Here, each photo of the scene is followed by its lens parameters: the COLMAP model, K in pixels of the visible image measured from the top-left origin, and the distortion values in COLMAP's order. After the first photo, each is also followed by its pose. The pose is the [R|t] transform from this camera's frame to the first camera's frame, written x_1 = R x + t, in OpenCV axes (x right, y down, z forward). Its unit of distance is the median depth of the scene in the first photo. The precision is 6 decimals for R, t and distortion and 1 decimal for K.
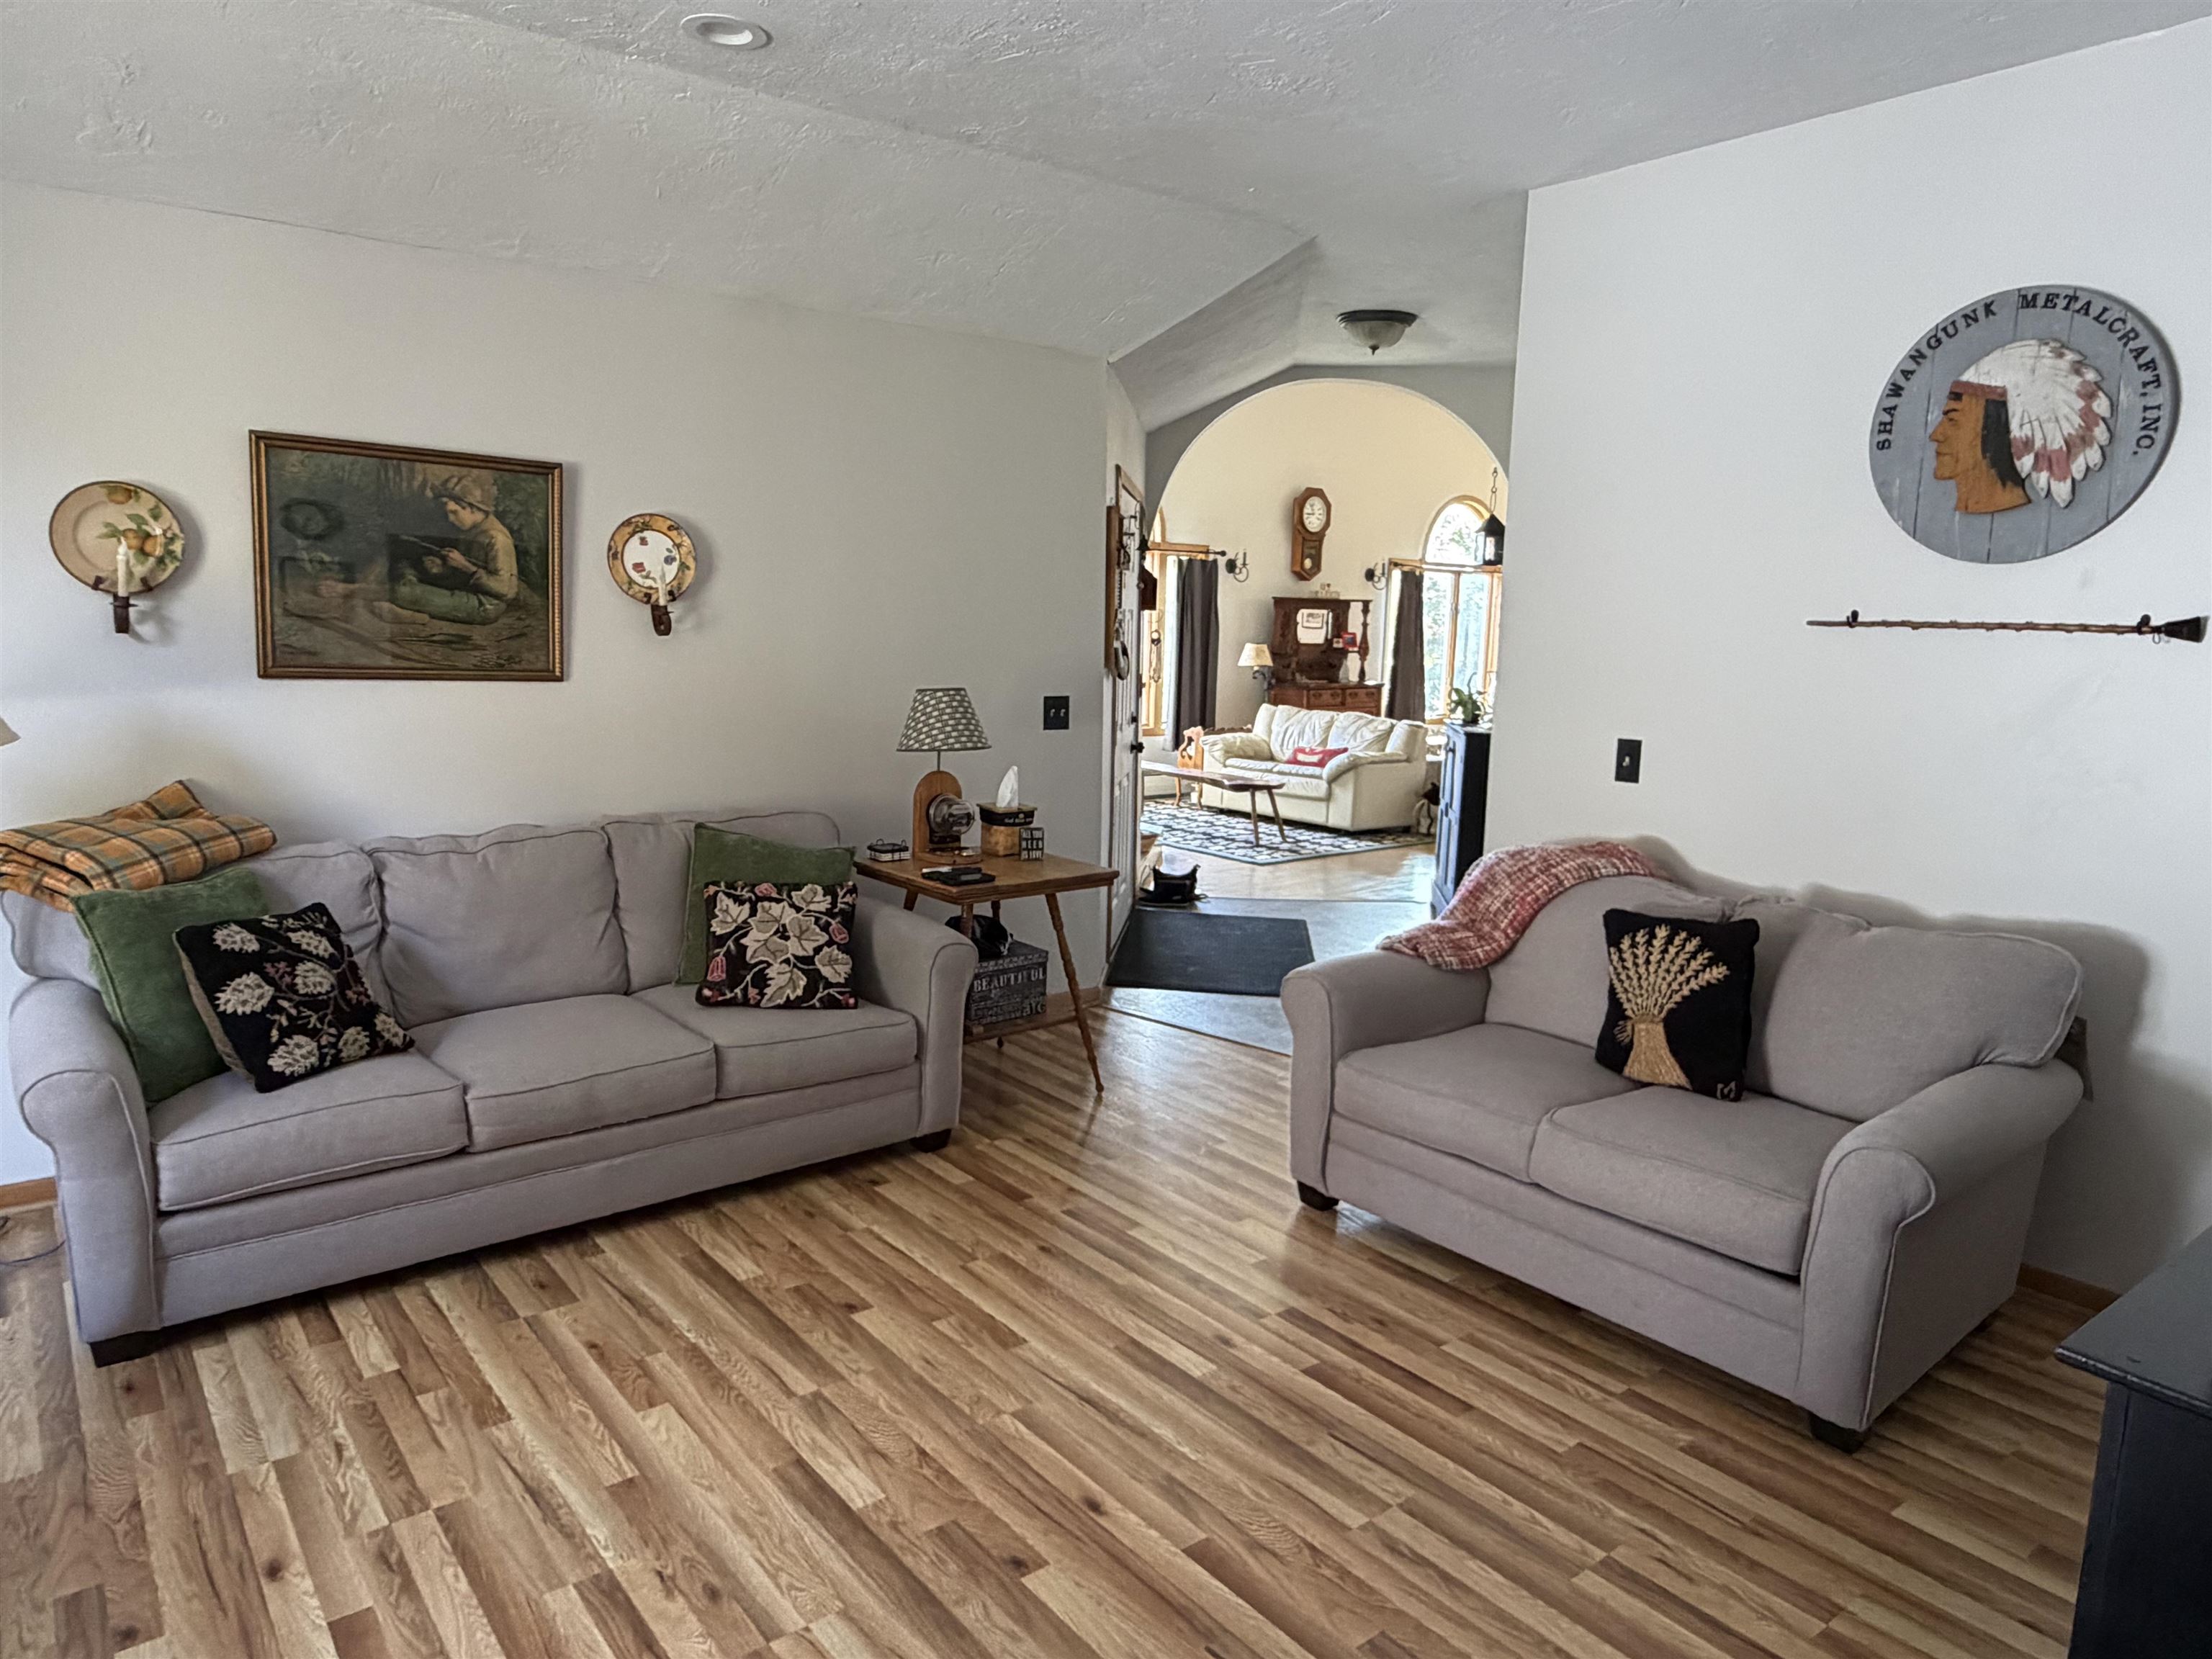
lens RADIAL K [[1399.9, 0, 1095.6], [0, 1399.9, 821.8], [0, 0, 1]] dist [0.000296, -0.002620]
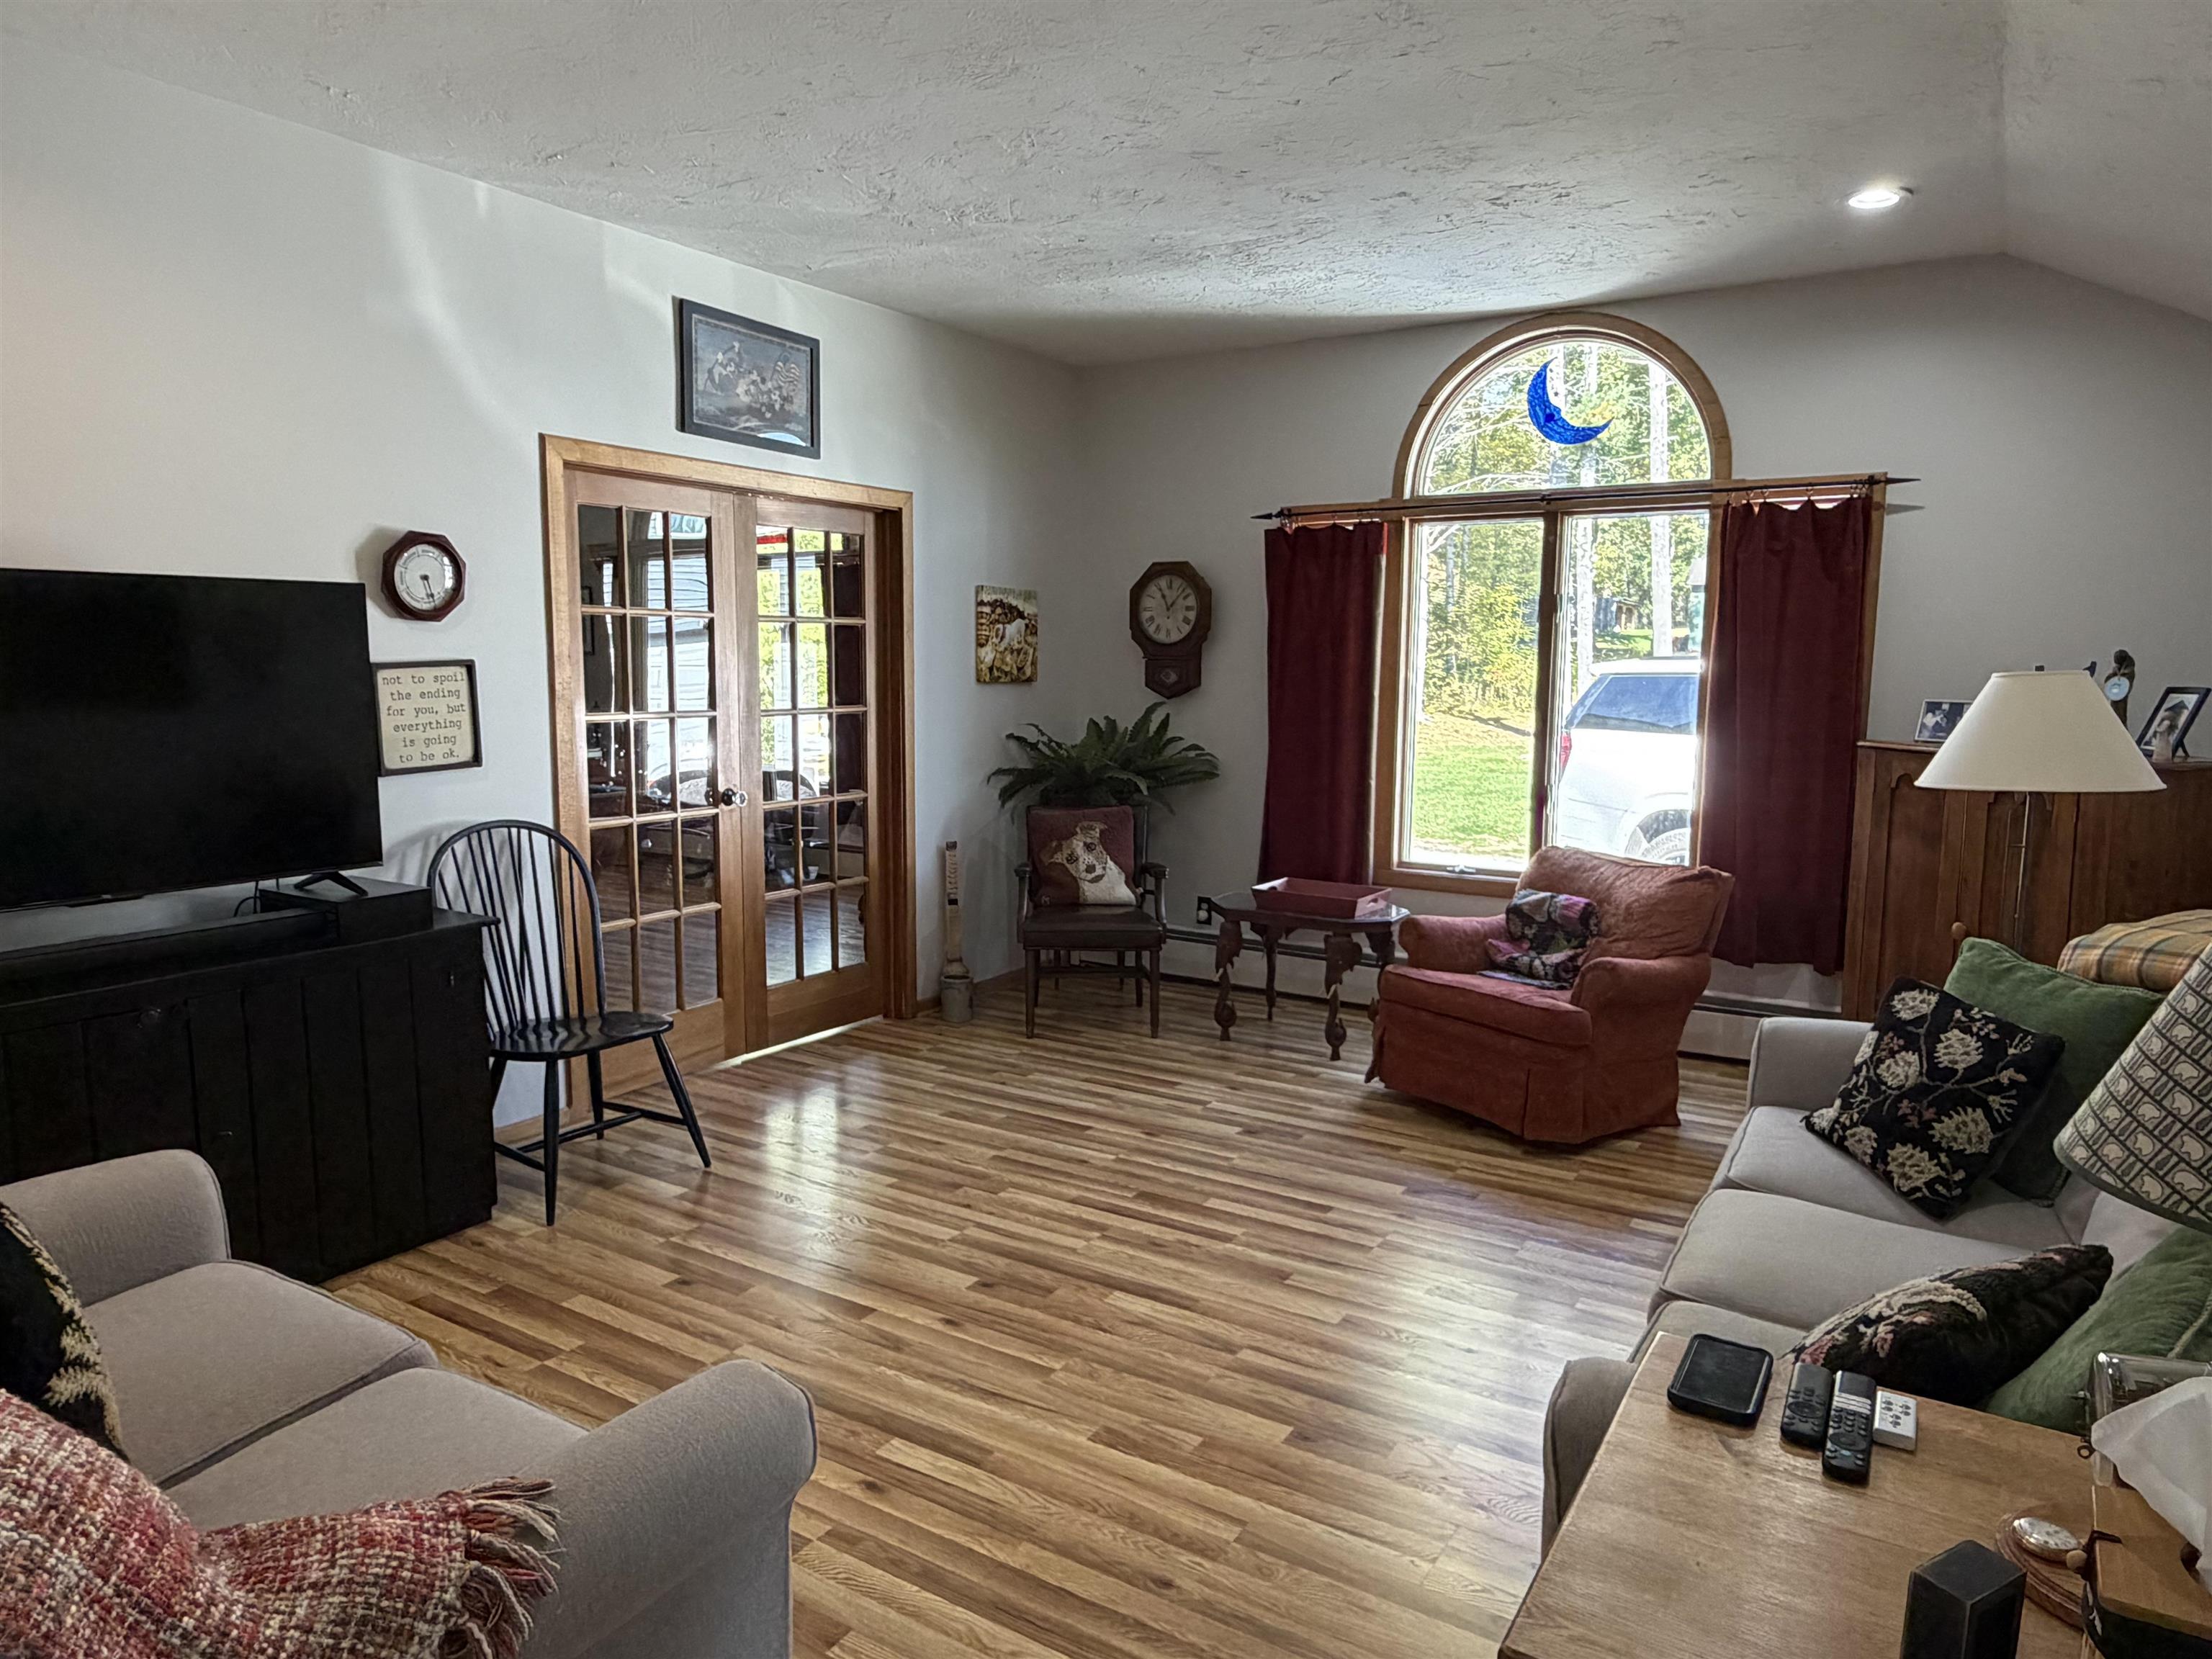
lens RADIAL K [[1399.9, 0, 1094.1], [0, 1399.9, 831.1], [0, 0, 1]] dist [0.000296, -0.002620]
pose [[-0.944028, 0.006397, -0.329803, 0.266273], [-0.082187, 0.963721, 0.253945, -0.259064], [0.319462, 0.266836, -0.909254, 1.872788]]
